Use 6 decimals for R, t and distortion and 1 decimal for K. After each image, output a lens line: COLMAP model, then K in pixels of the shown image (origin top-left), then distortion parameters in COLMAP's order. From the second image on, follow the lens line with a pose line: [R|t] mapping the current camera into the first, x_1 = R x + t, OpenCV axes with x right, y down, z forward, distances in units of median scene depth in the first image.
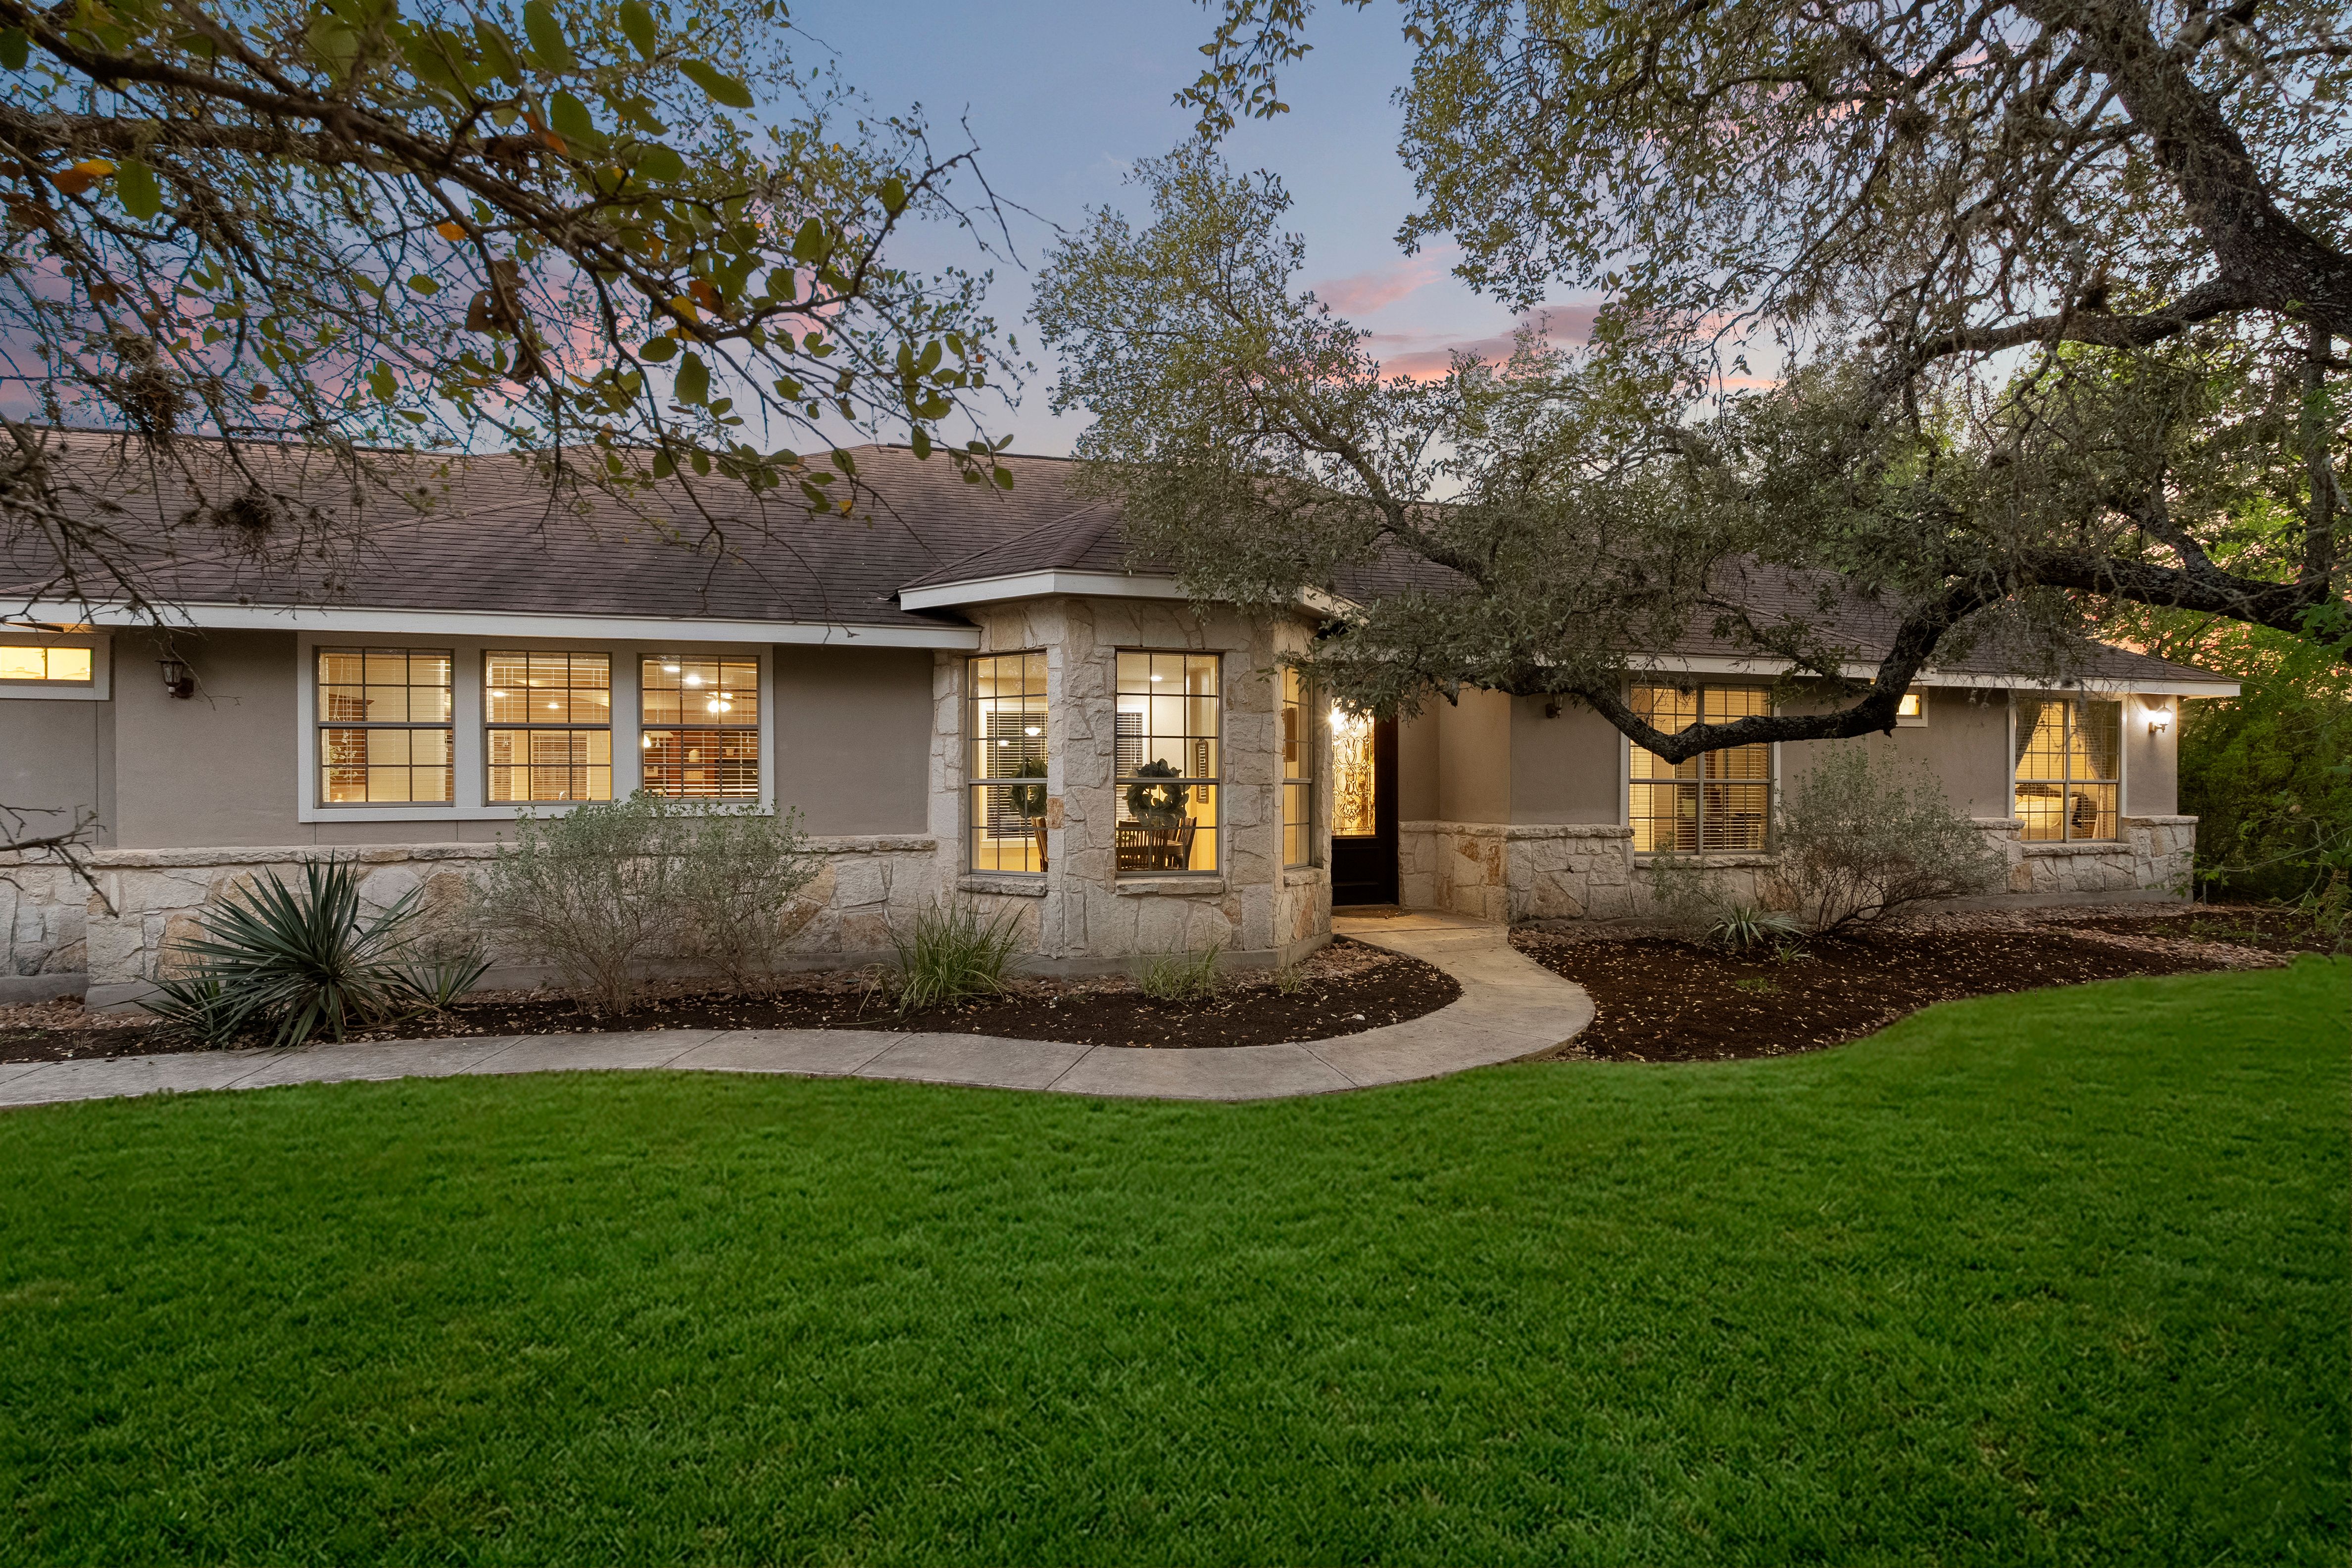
lens RADIAL K [[1021.9, 0, 1176.0], [0, 1021.9, 784.0], [0, 0, 1]] dist [0.000520, 0.000075]
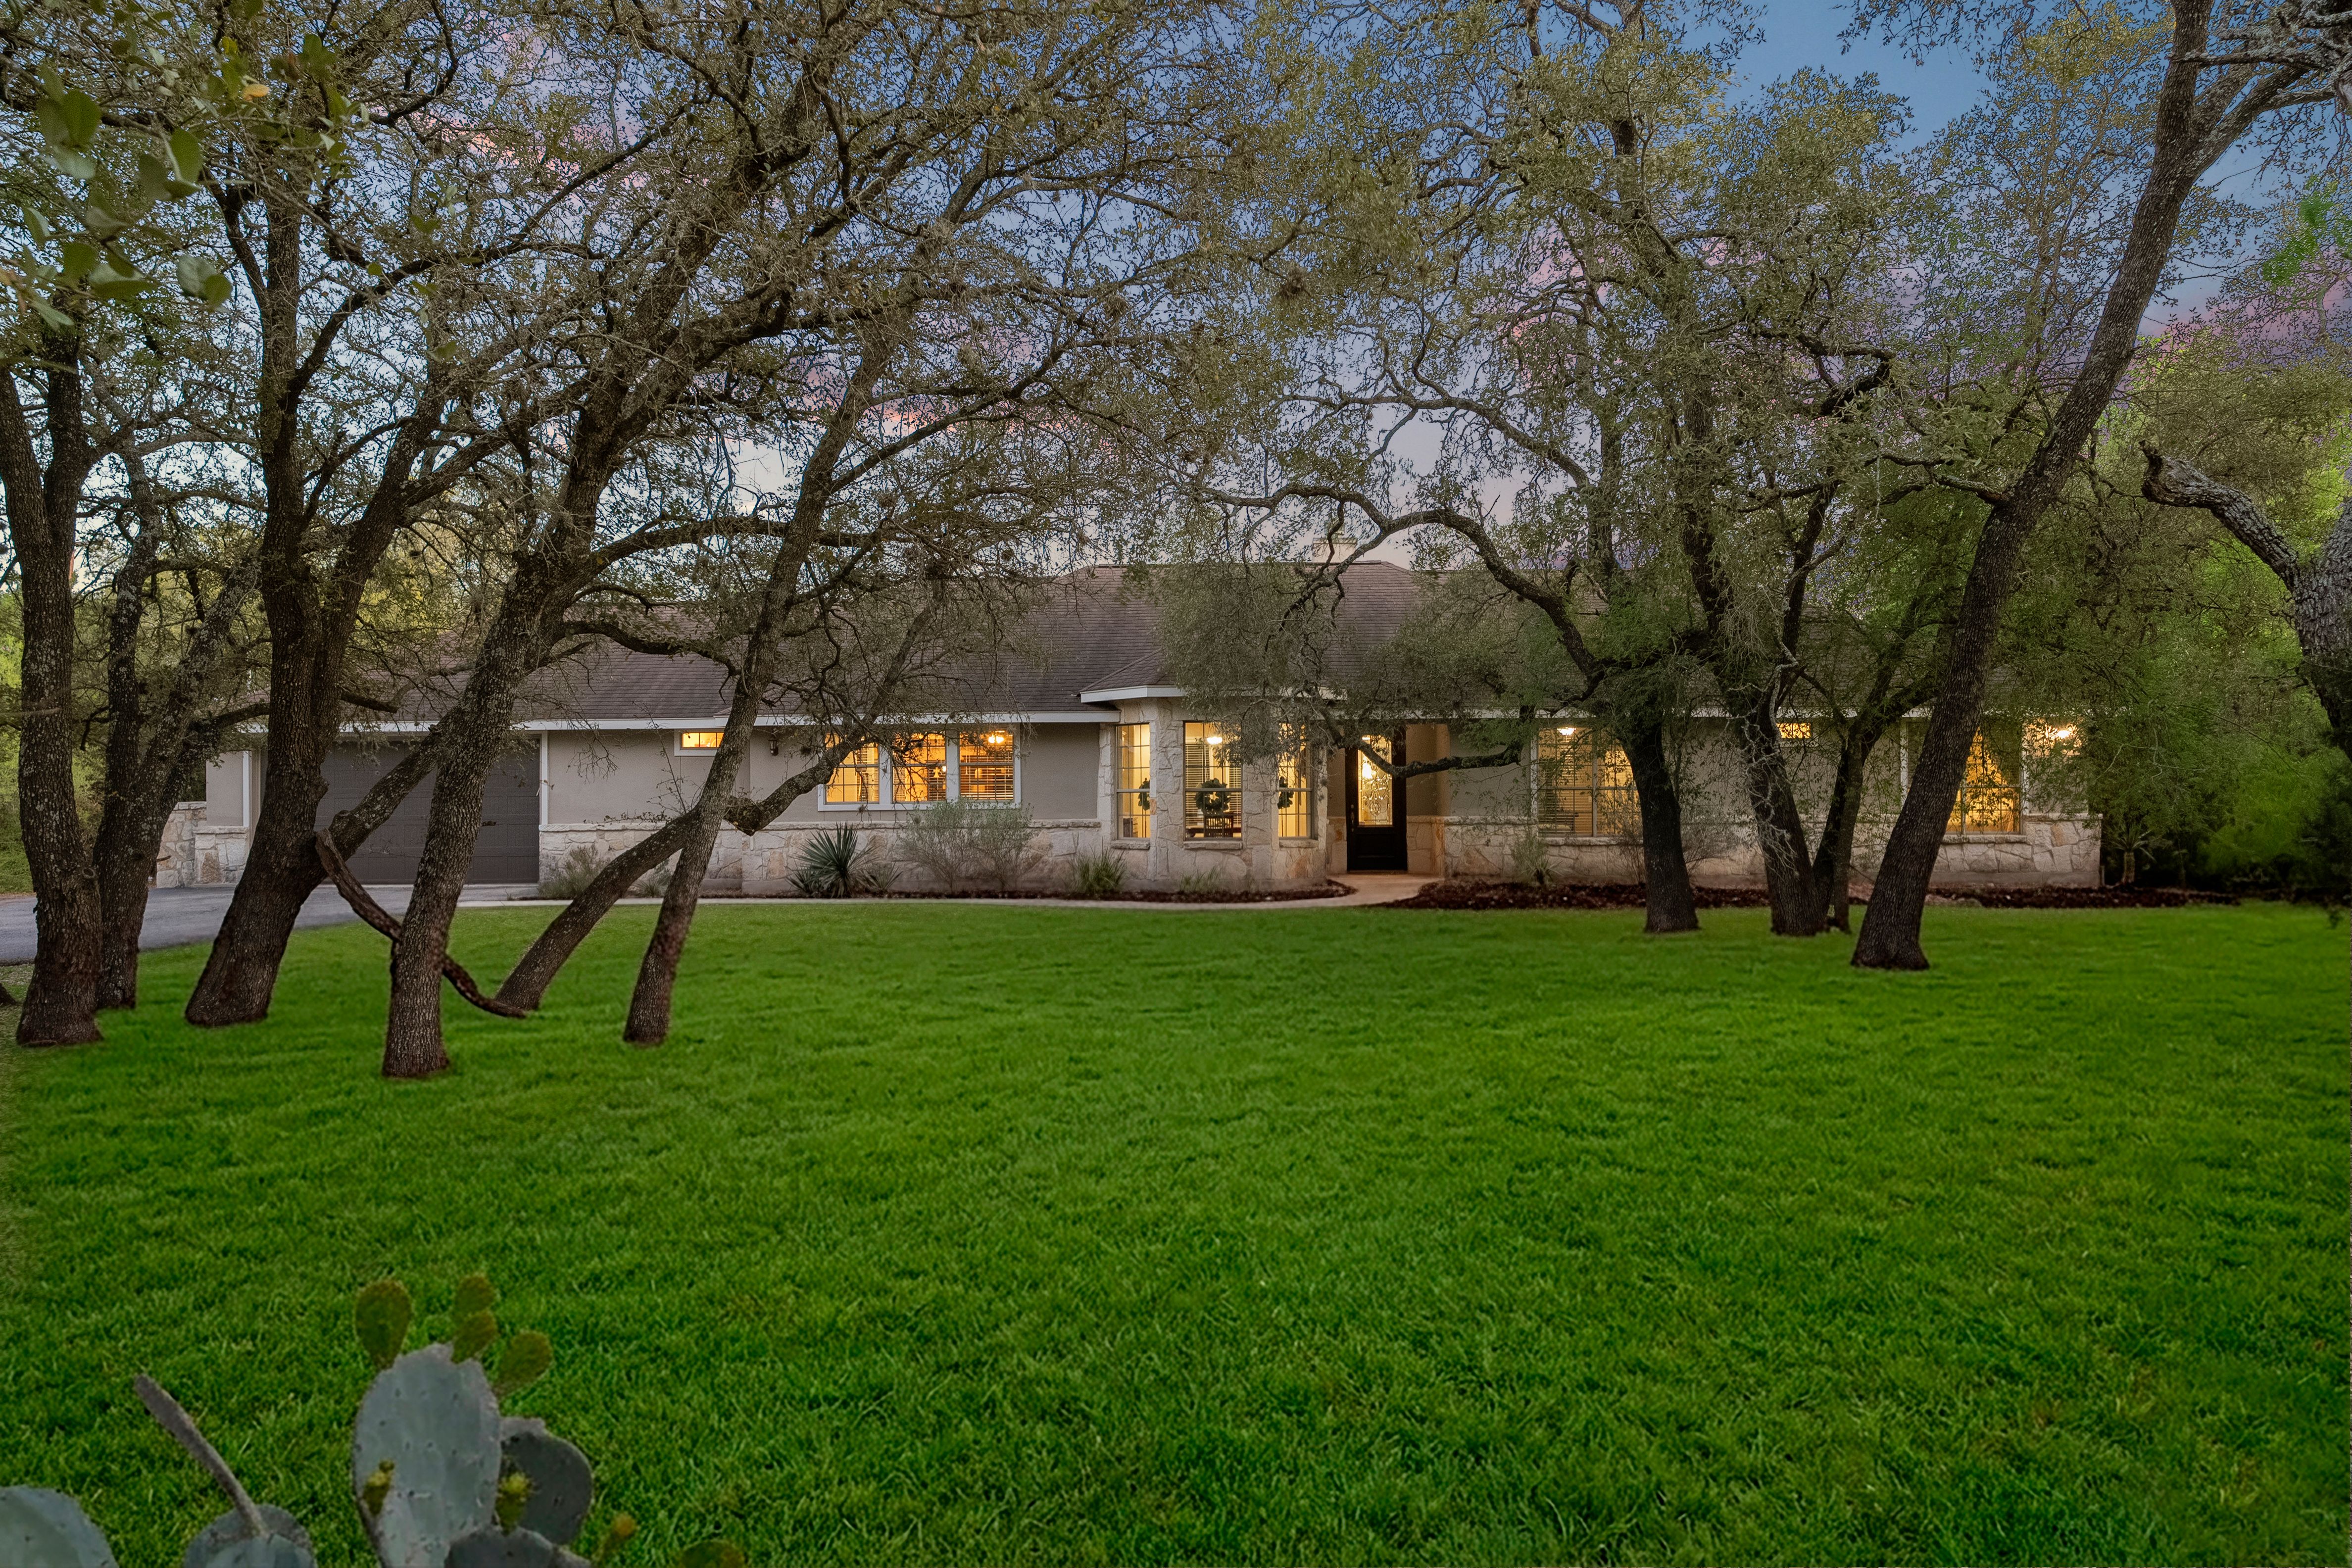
lens RADIAL K [[1495.9, 0, 1176.0], [0, 1495.9, 784.0], [0, 0, 1]] dist [-0.000052, -0.000001]
pose [[0.953972, -0.007831, -0.299795, 0.753325], [0.004701, 0.999927, -0.011162, 0.016484], [0.299860, 0.009239, 0.953938, -1.656764]]
